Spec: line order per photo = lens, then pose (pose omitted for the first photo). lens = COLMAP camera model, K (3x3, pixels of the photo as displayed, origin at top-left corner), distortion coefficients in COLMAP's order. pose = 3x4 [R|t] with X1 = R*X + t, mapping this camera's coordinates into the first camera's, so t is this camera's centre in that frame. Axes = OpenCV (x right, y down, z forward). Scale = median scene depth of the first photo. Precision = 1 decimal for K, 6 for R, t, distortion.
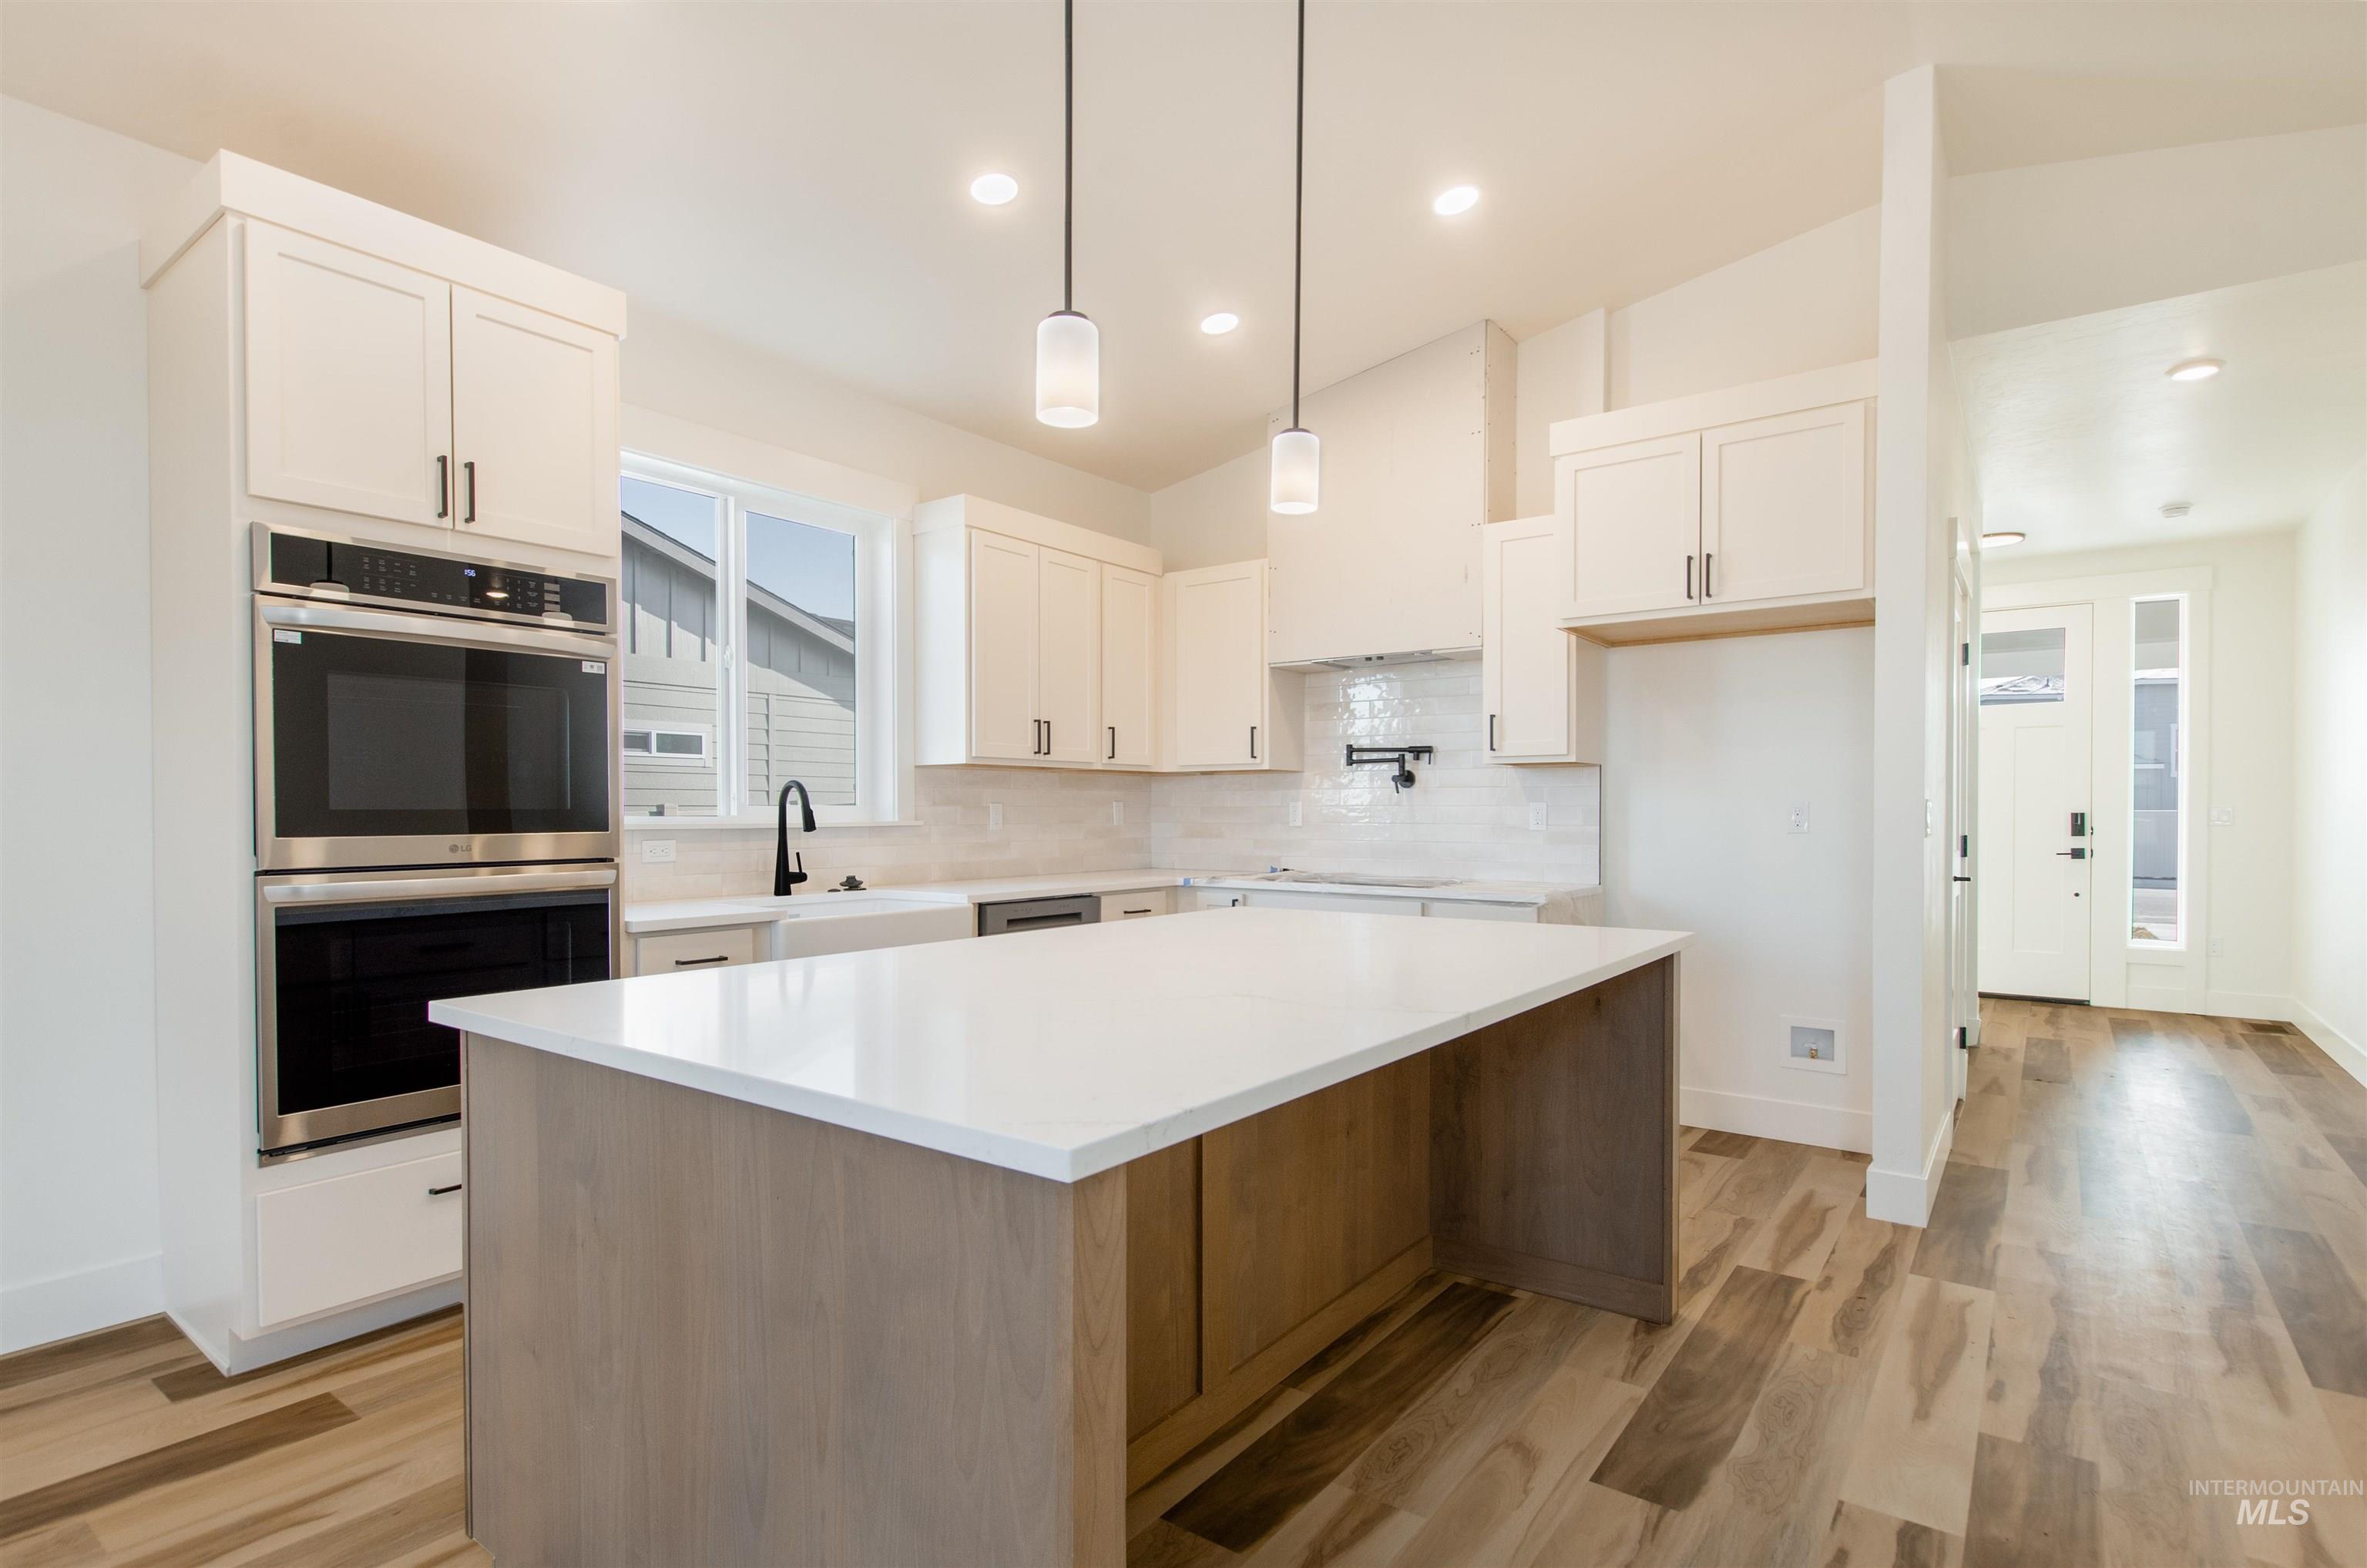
lens RADIAL K [[1164.8, 0, 1182.9], [0, 1164.8, 819.6], [0, 0, 1]] dist [0.003545, -0.000688]
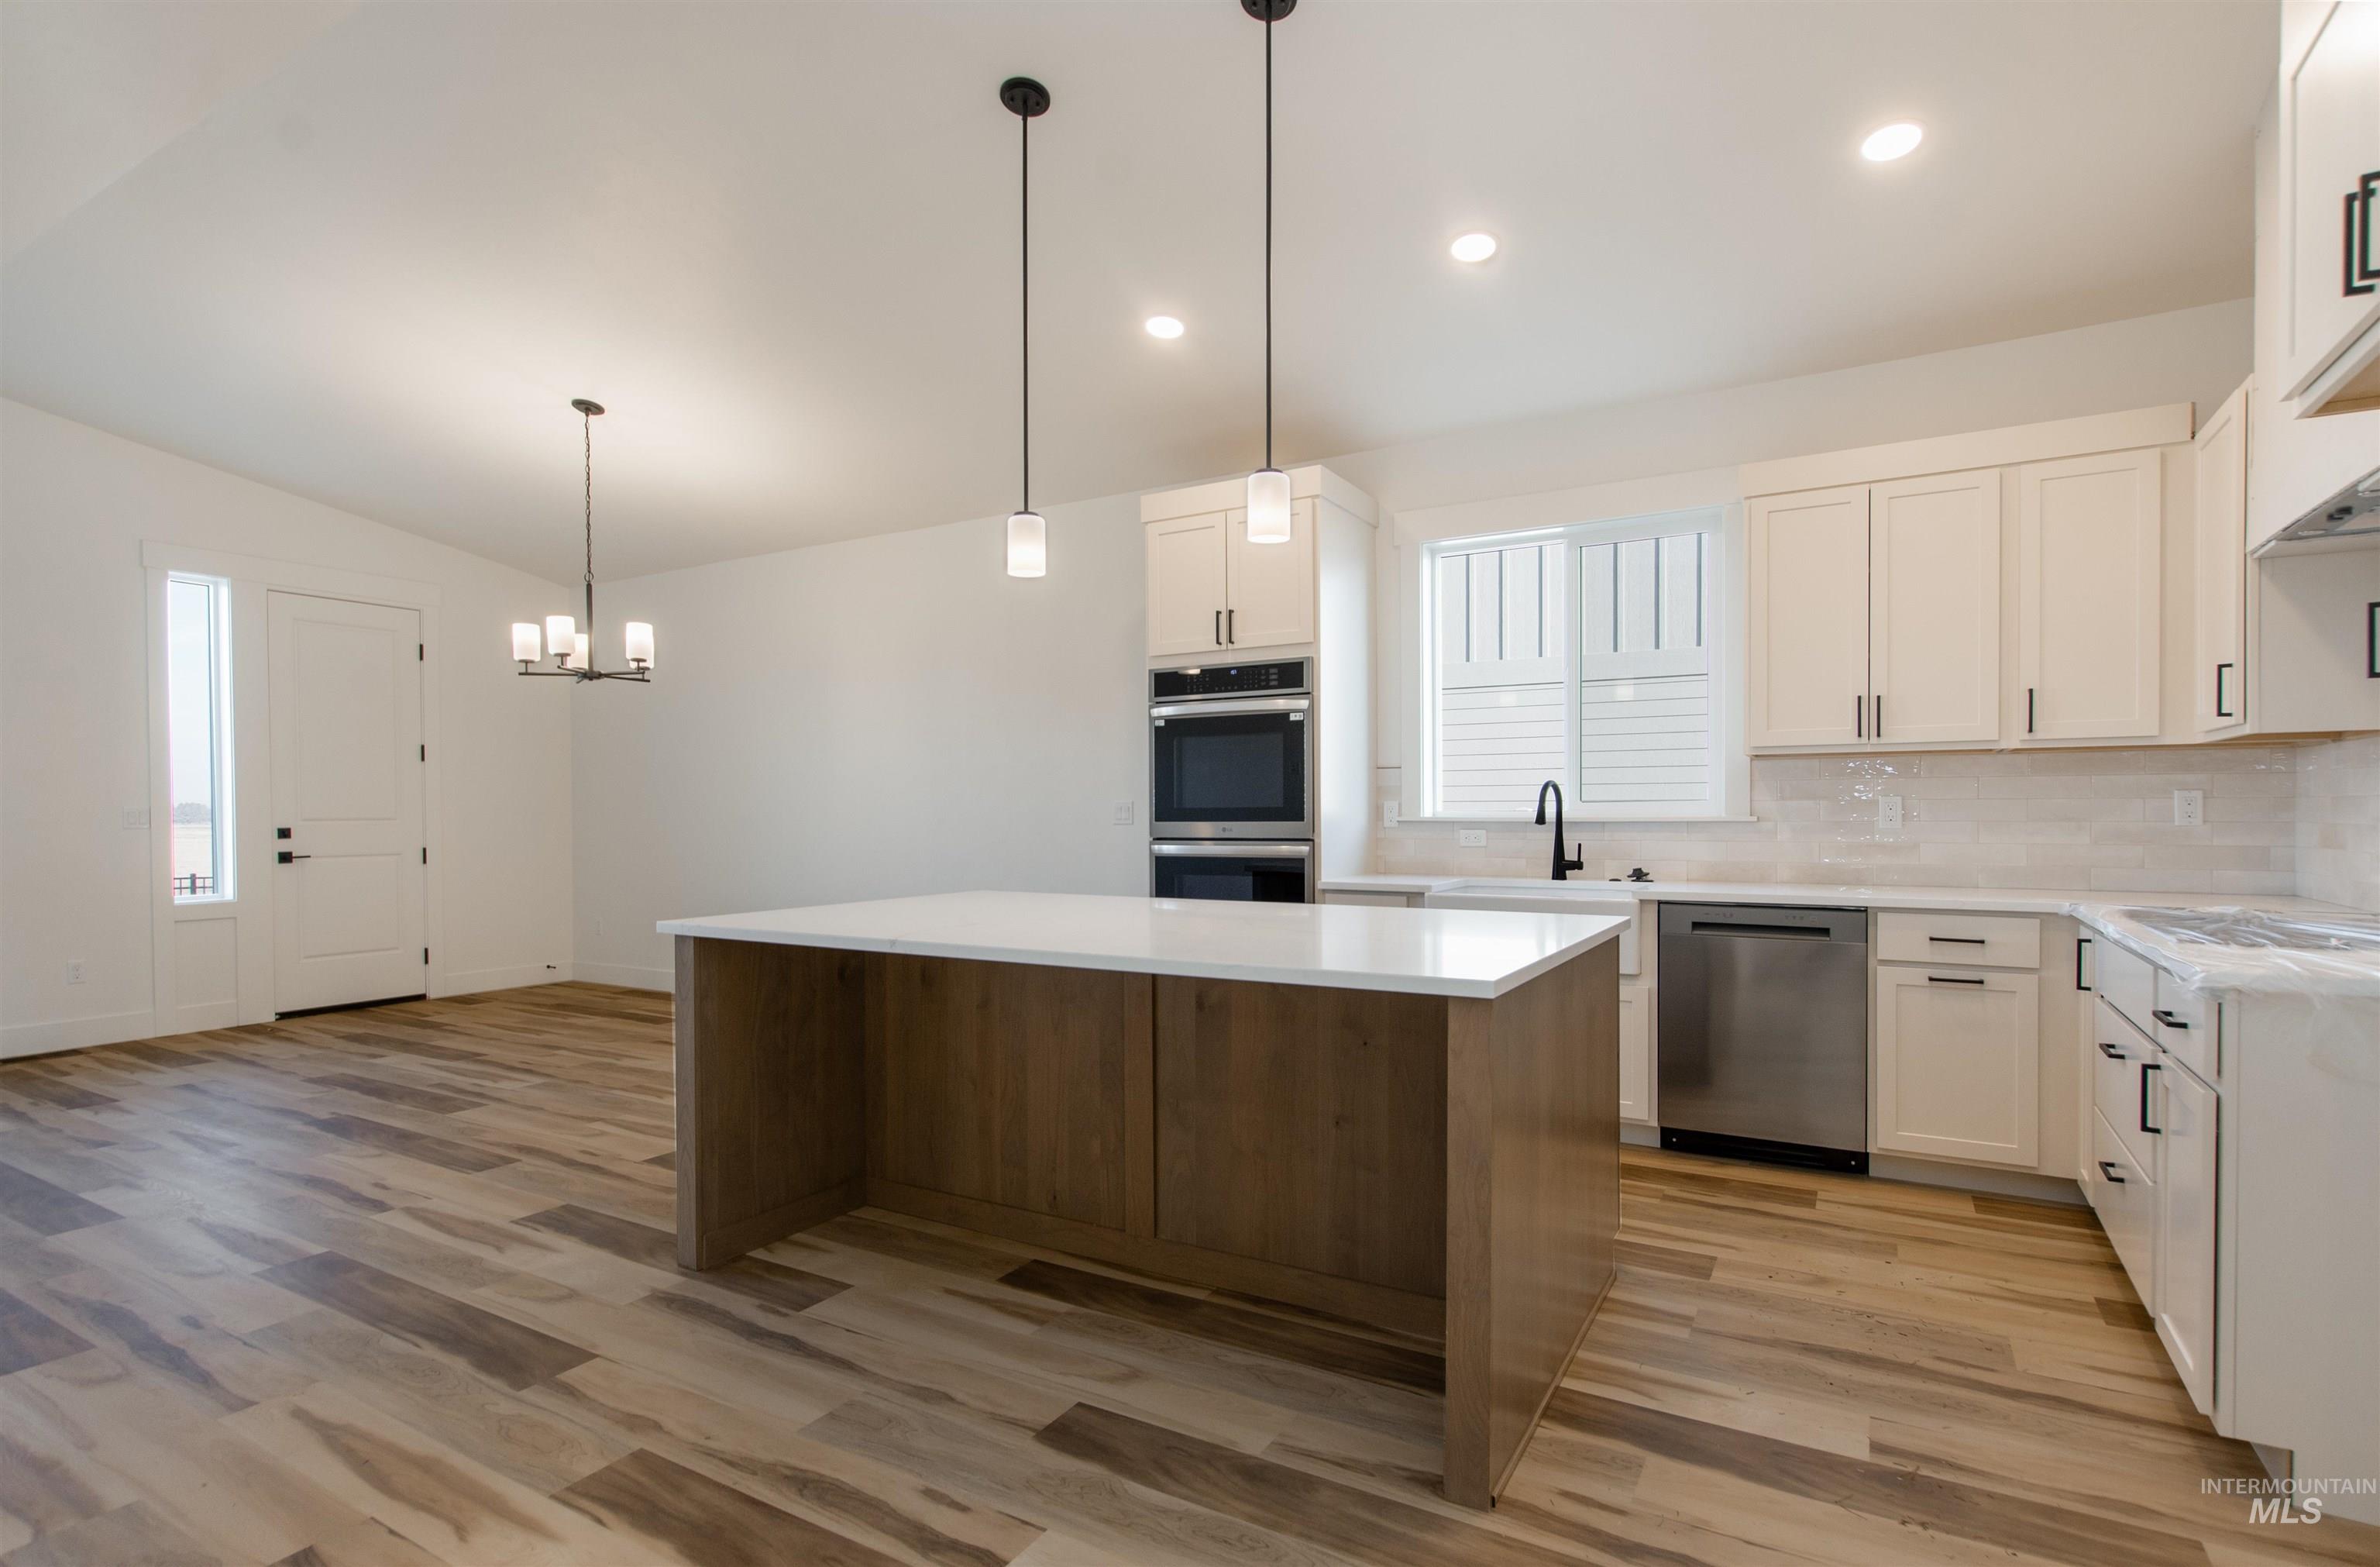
lens RADIAL K [[1171.4, 0, 1189.4], [0, 1171.4, 819.3], [0, 0, 1]] dist [0.003545, -0.000688]
pose [[0.103448, 0.010496, -0.994580, 1.118949], [-0.002019, 0.999944, 0.010343, -0.009036], [0.994633, 0.000938, 0.103463, 0.742835]]
